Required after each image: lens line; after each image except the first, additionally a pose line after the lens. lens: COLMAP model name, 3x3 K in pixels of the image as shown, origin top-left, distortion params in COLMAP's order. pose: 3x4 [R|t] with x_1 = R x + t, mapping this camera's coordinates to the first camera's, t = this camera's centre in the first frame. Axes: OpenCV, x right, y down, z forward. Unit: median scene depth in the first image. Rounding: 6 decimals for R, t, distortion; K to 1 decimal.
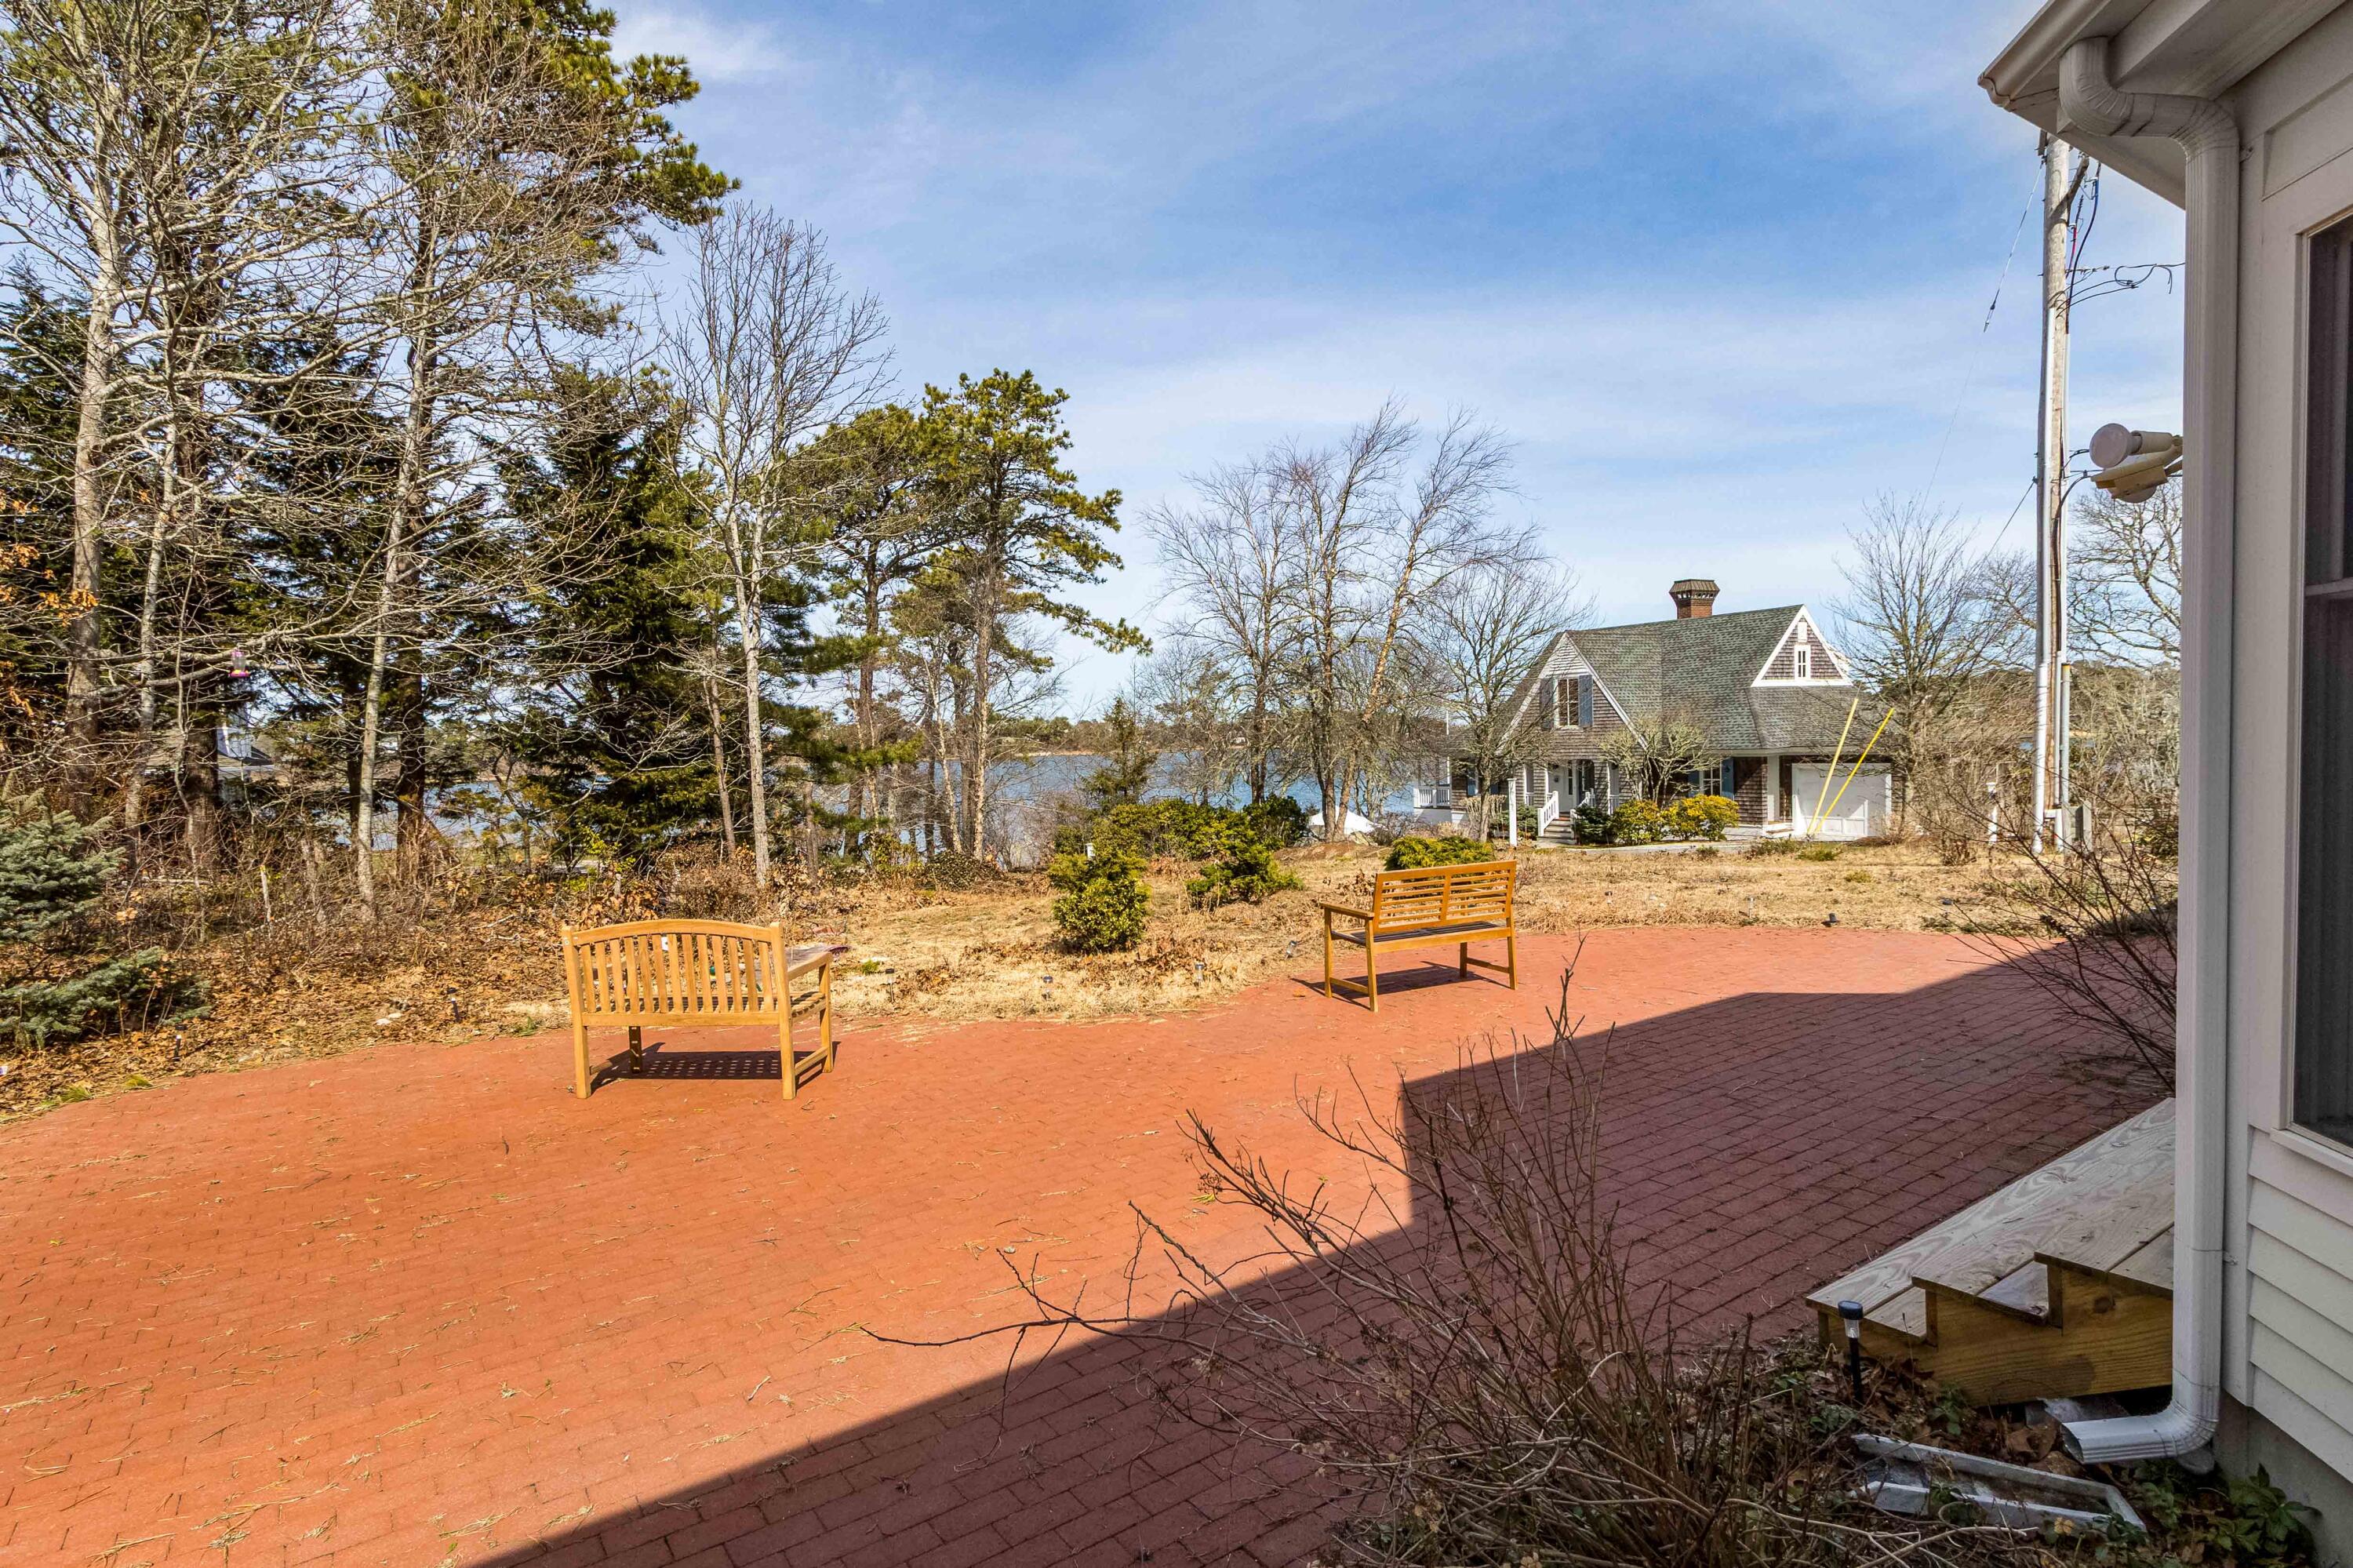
lens RADIAL K [[1206.6, 0, 1176.5], [0, 1206.6, 784.0], [0, 0, 1]] dist [0.001383, 0.000001]
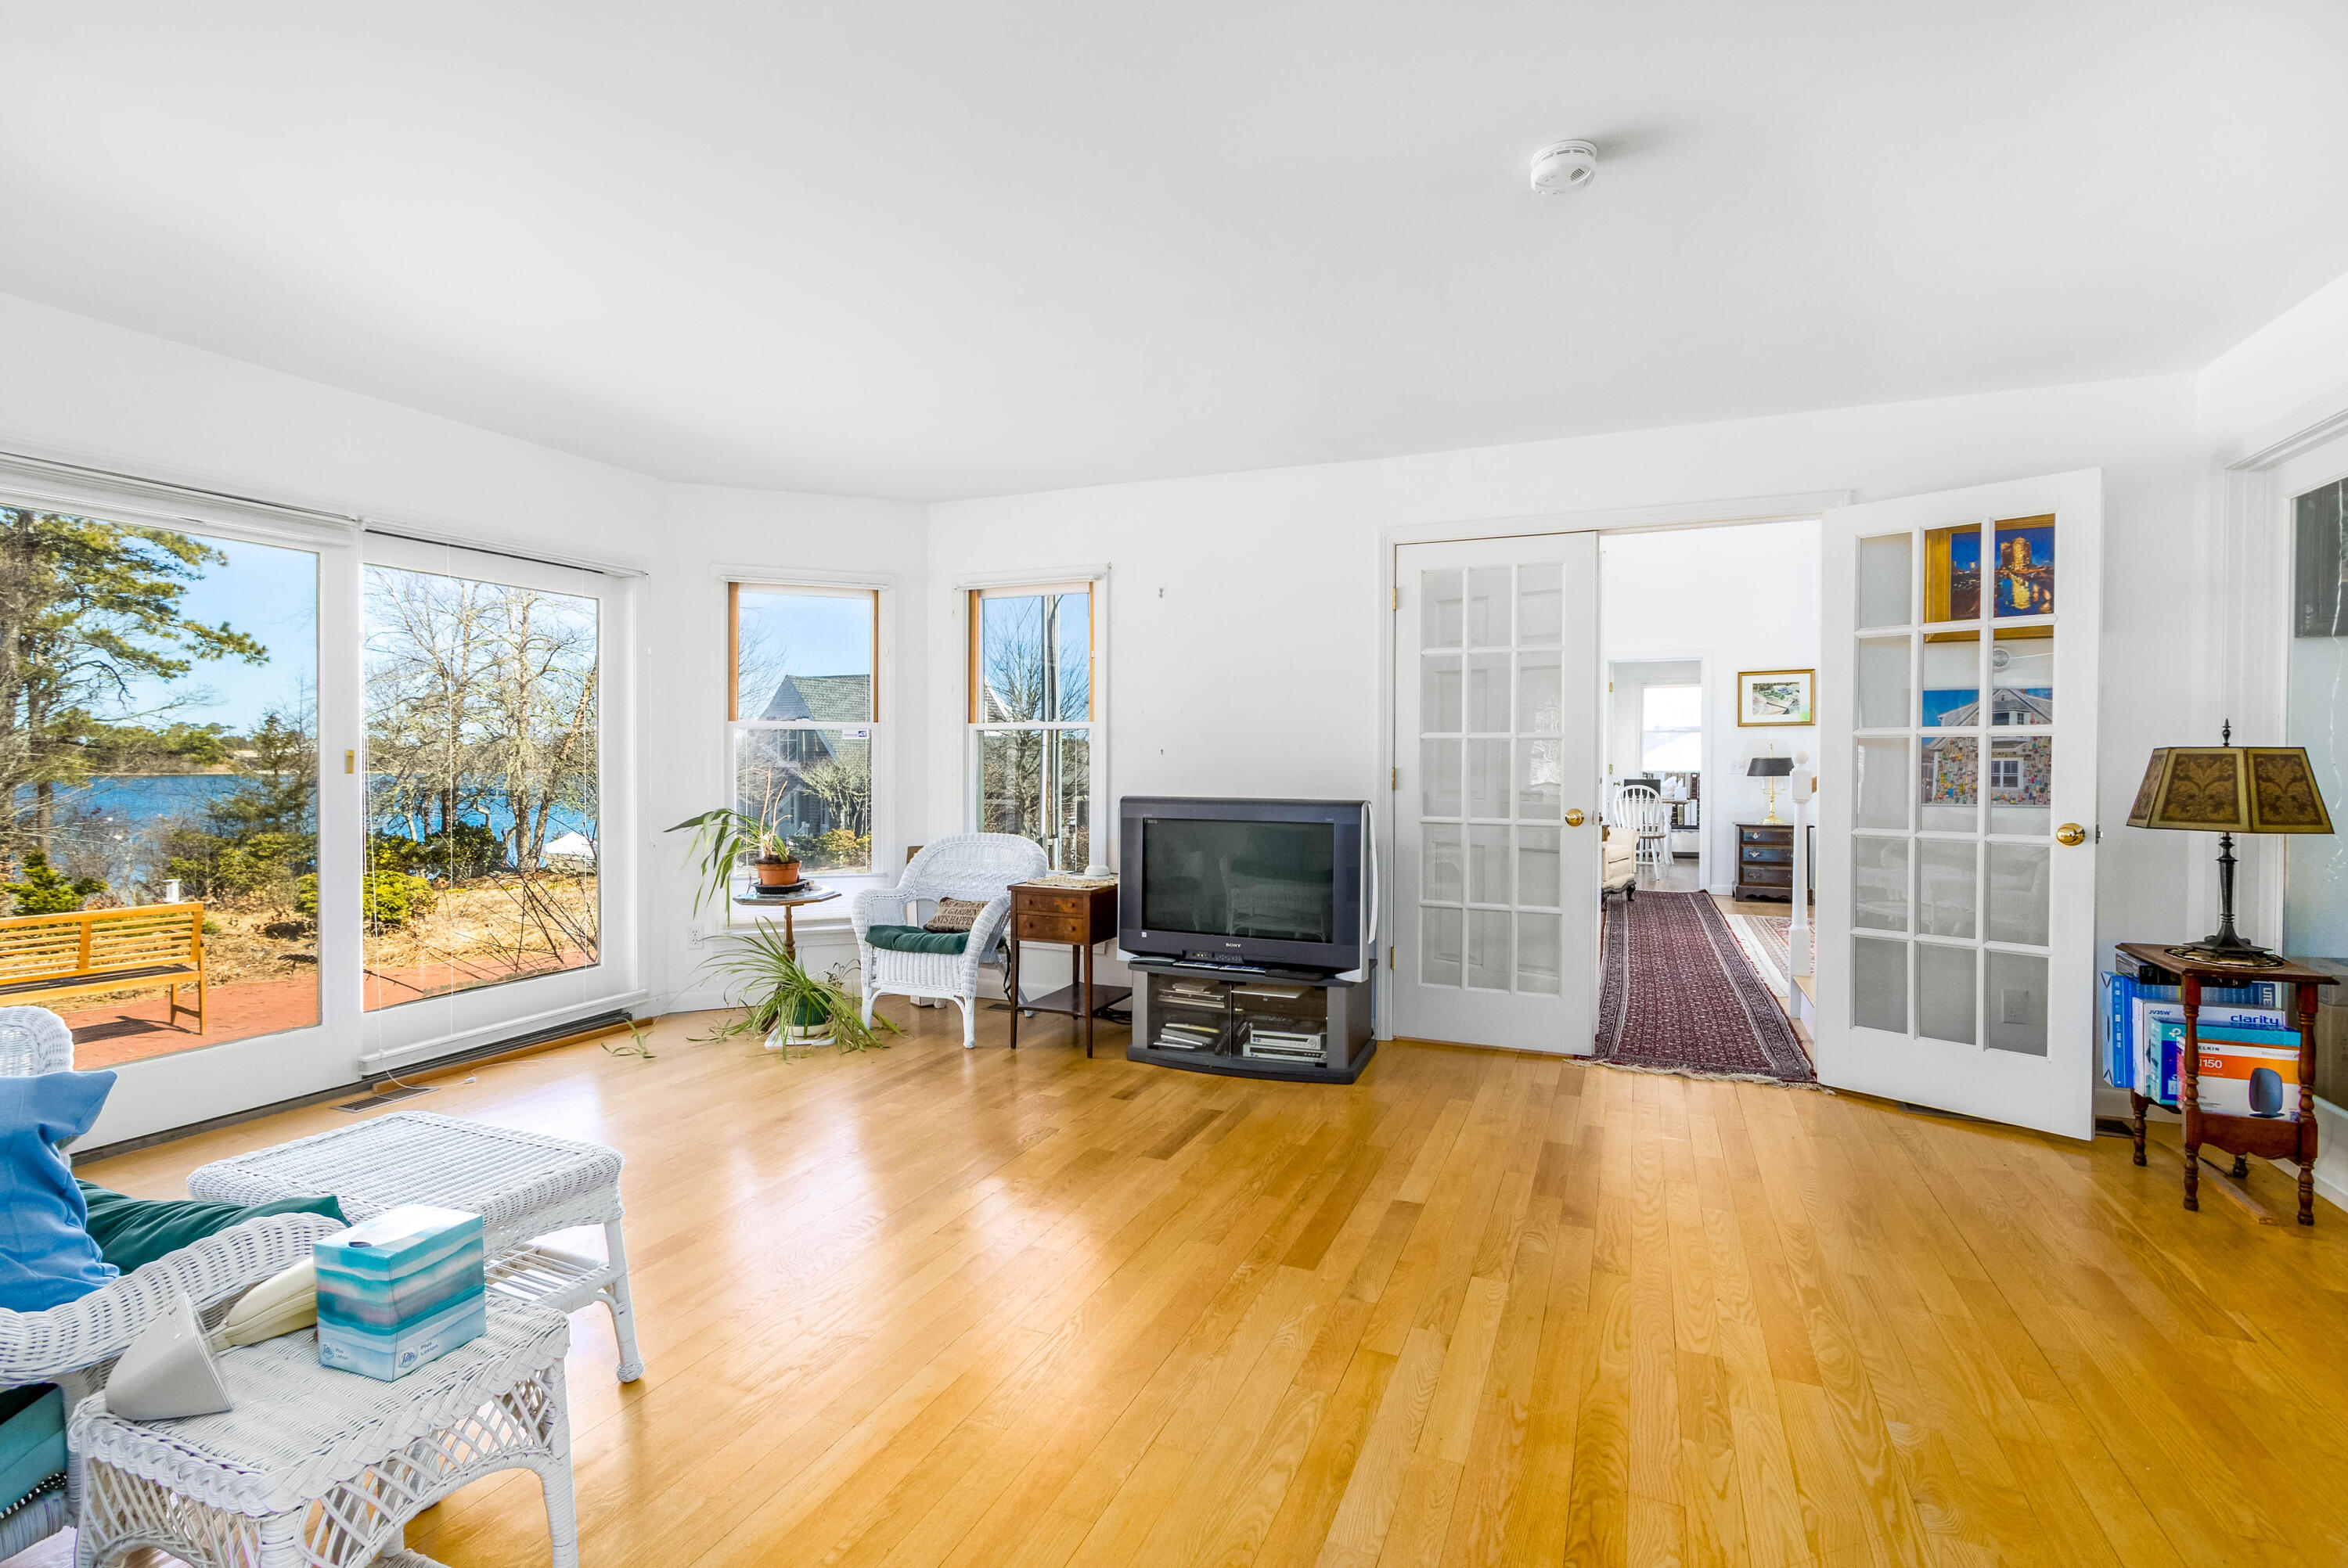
lens RADIAL K [[1091.3, 0, 1167.1], [0, 1091.3, 784.6], [0, 0, 1]] dist [0.003444, -0.000266]
pose [[0.842802, 0.024053, 0.537686, 0.106612], [-0.010053, 0.999530, -0.028955, -0.002962], [-0.538130, 0.018998, 0.842648, -0.038312]]
